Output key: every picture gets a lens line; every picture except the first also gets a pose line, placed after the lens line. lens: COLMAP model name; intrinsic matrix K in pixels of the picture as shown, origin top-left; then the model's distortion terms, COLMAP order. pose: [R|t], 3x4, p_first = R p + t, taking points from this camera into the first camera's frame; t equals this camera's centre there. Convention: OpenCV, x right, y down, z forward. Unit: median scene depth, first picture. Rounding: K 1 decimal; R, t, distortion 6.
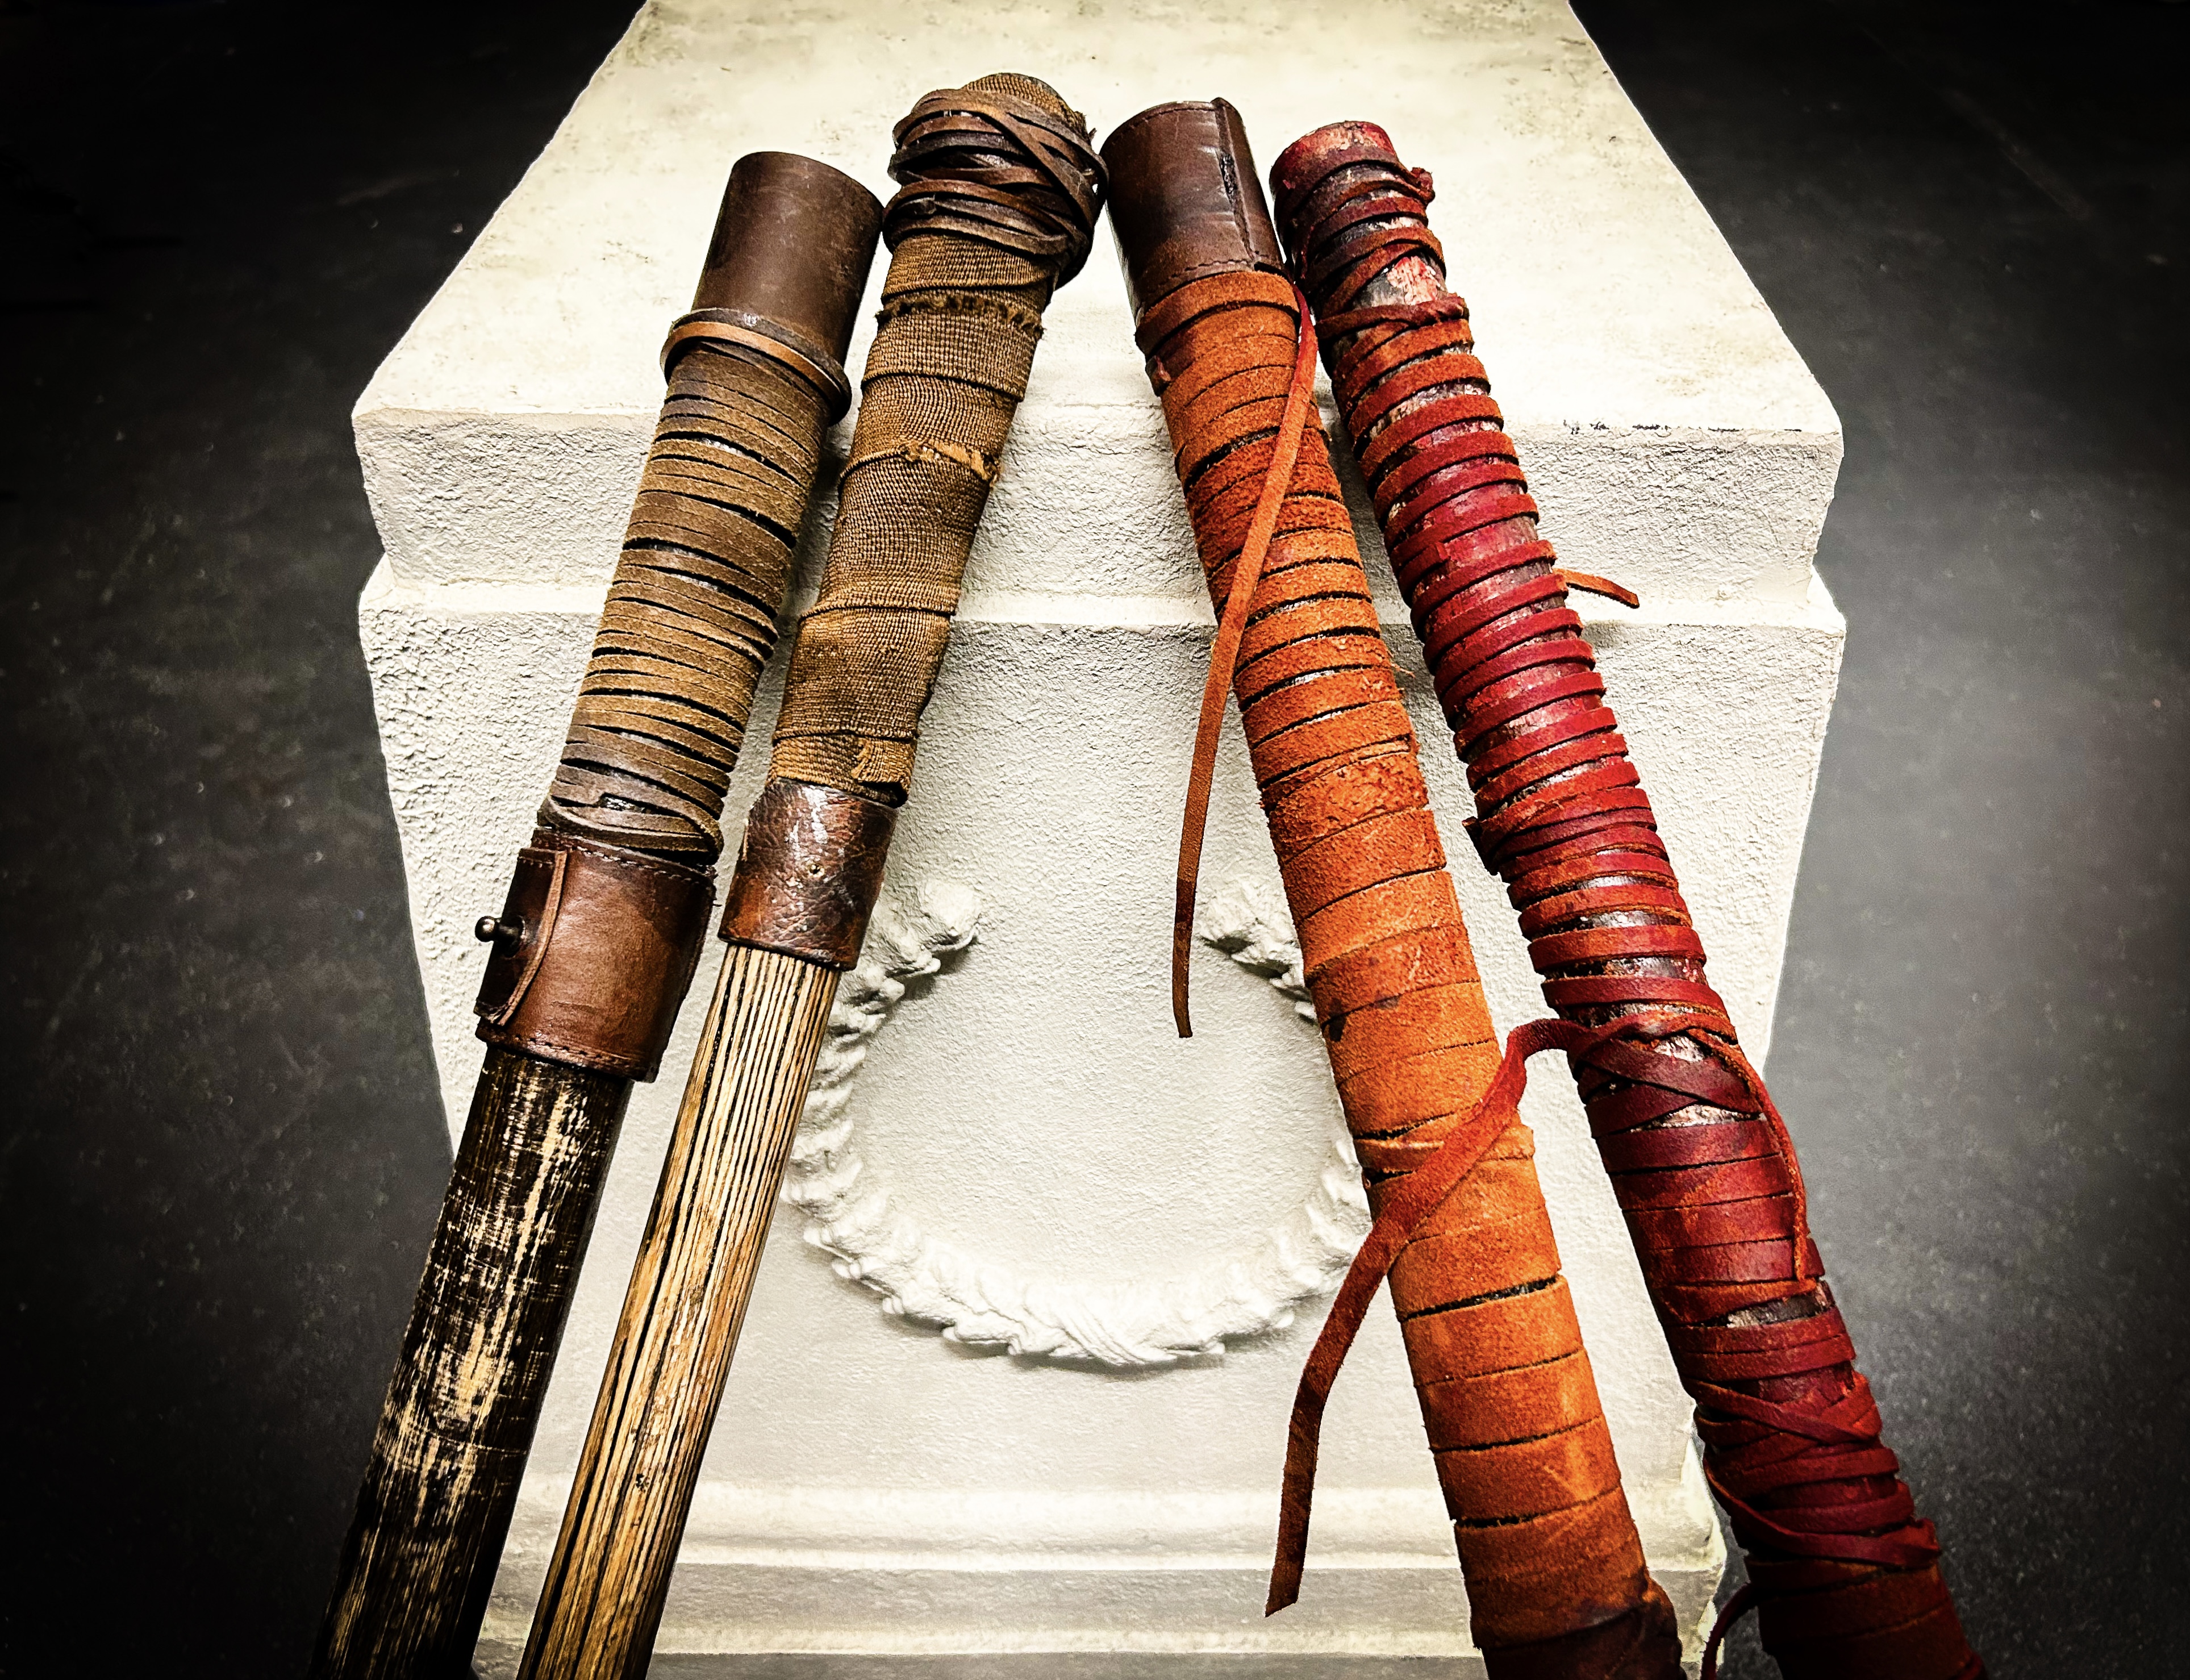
lens RADIAL K [[1821.5, 0, 1094.9], [0, 1821.5, 837.0], [0, 0, 1]] dist [-0.004691, -0.034639]
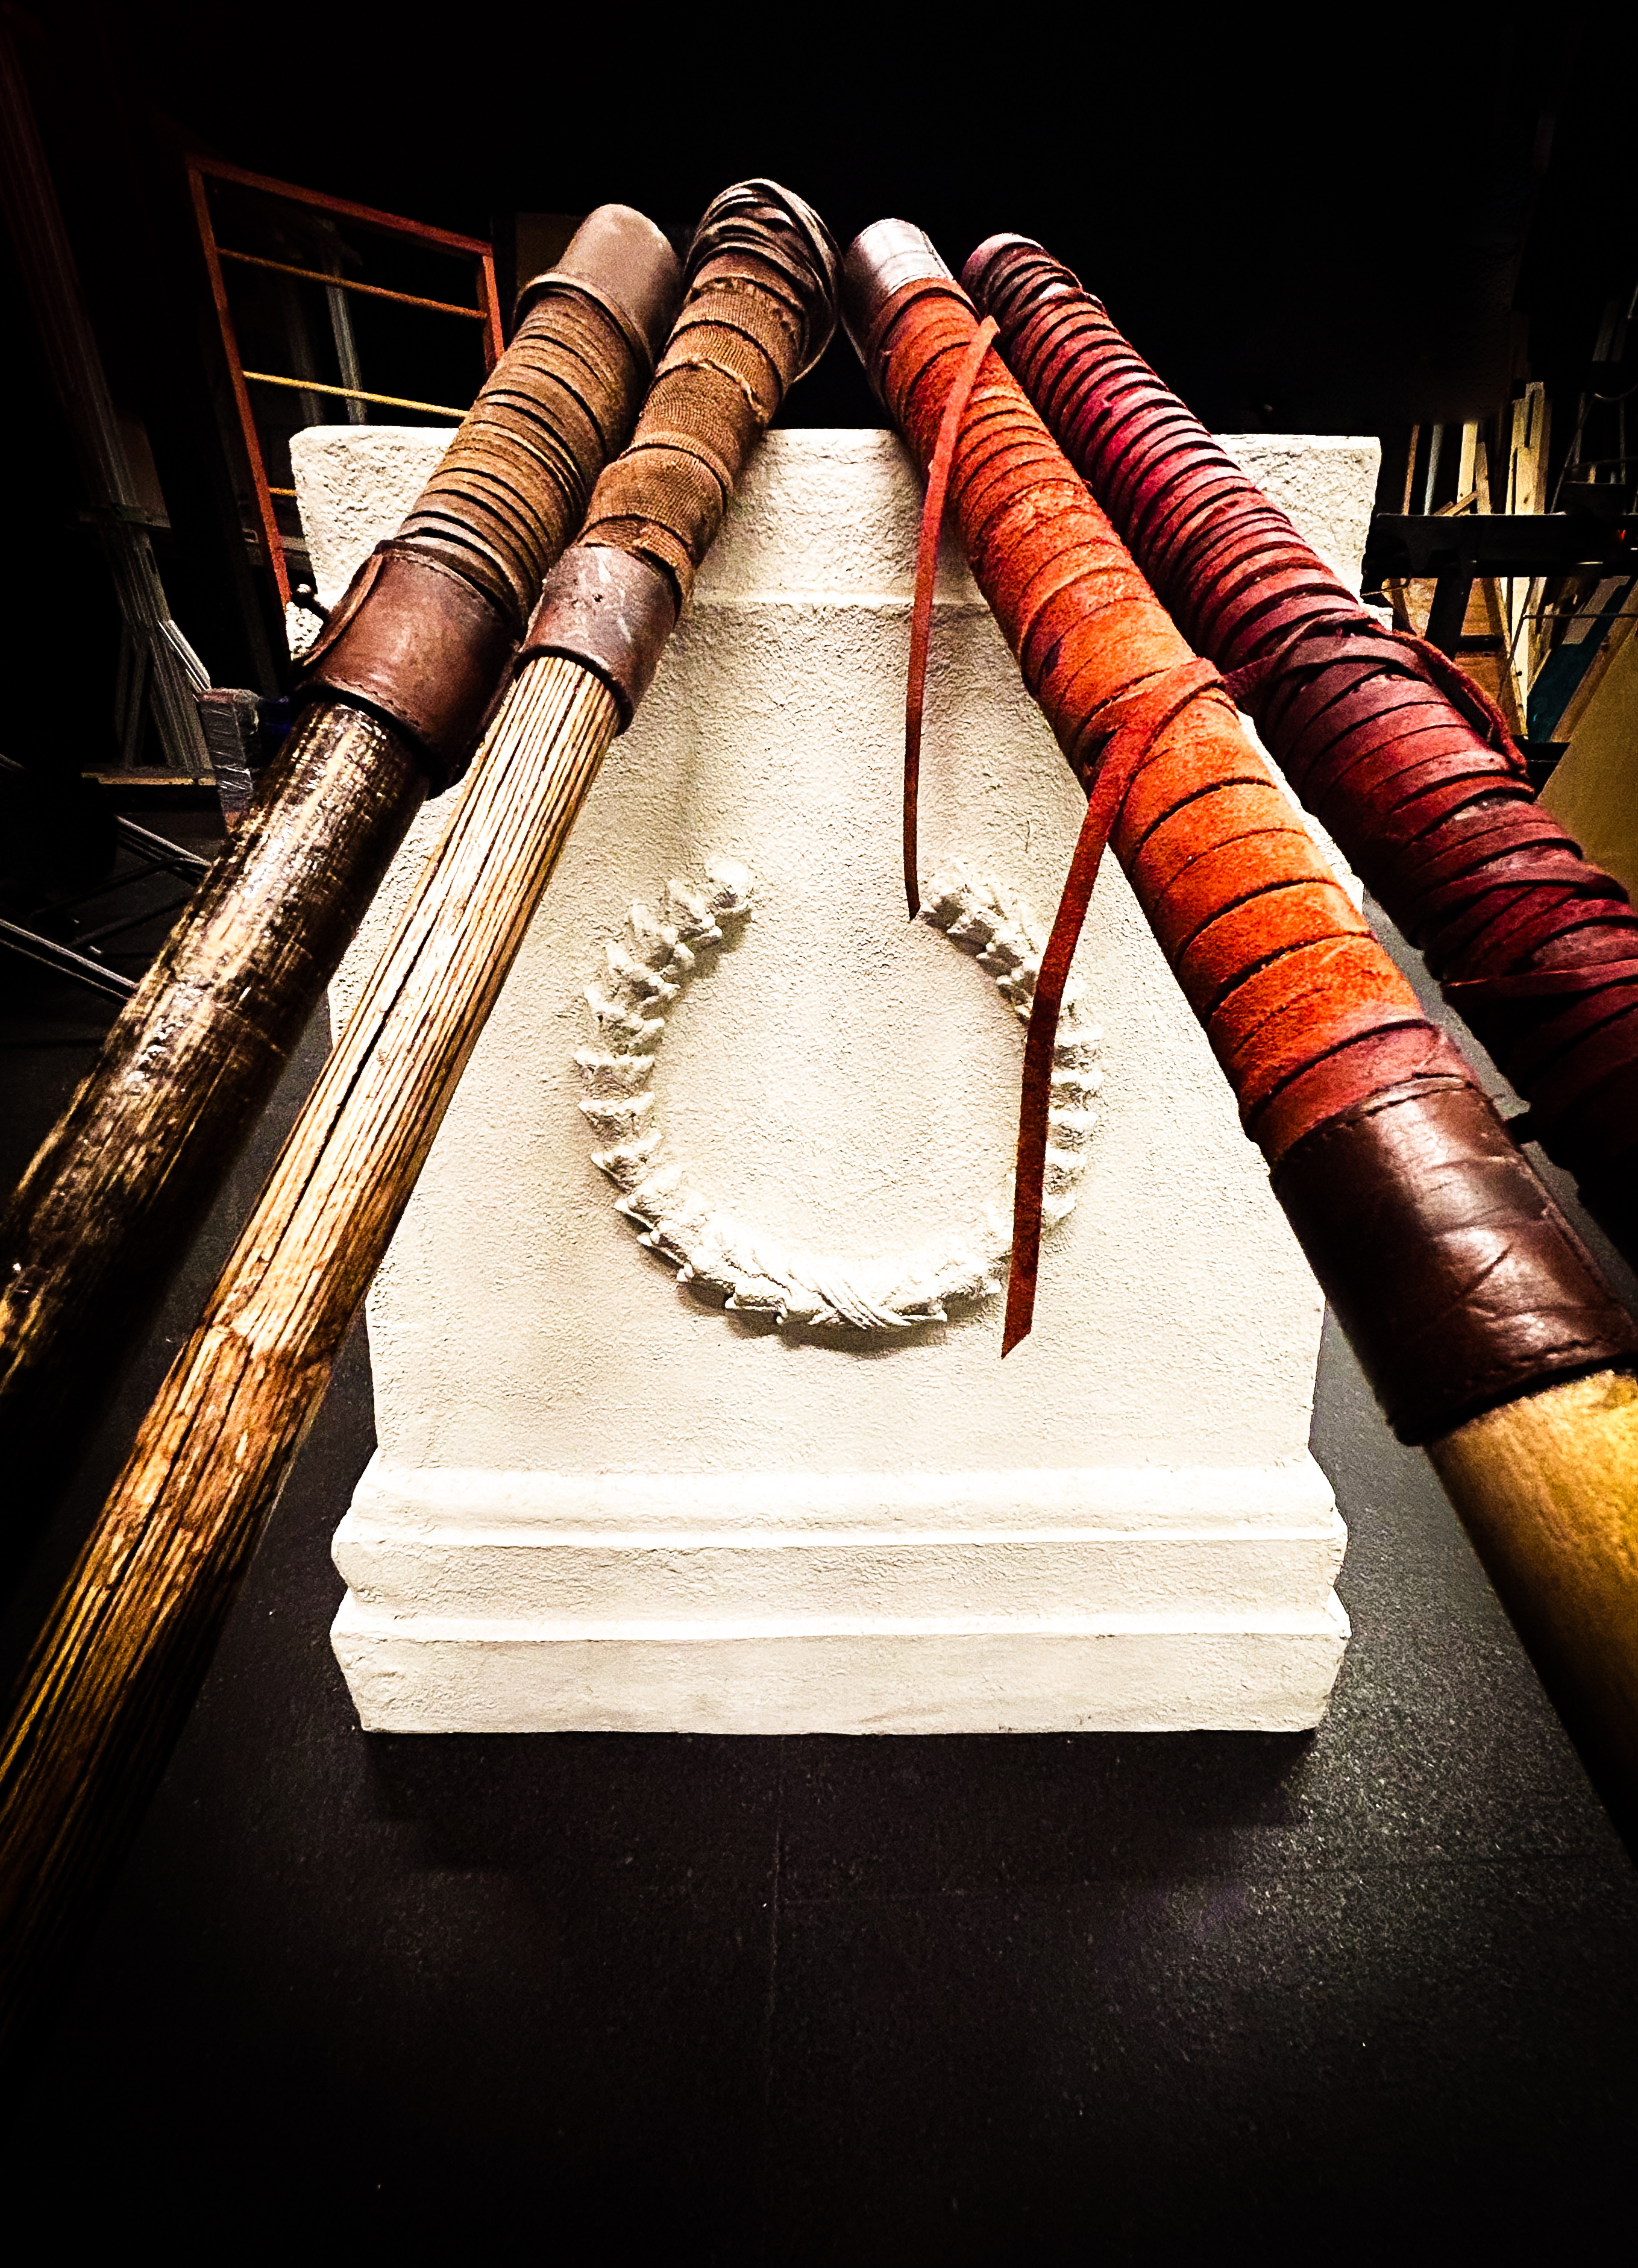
lens RADIAL K [[951.5, 0, 865.0], [0, 951.5, 1229.2], [0, 0, 1]] dist [-0.012290, -0.000357]
pose [[0.999883, -0.007162, 0.013499, 0.006156], [0.010336, 0.967596, -0.252292, 0.452588], [-0.011254, 0.252402, 0.967557, 0.403698]]
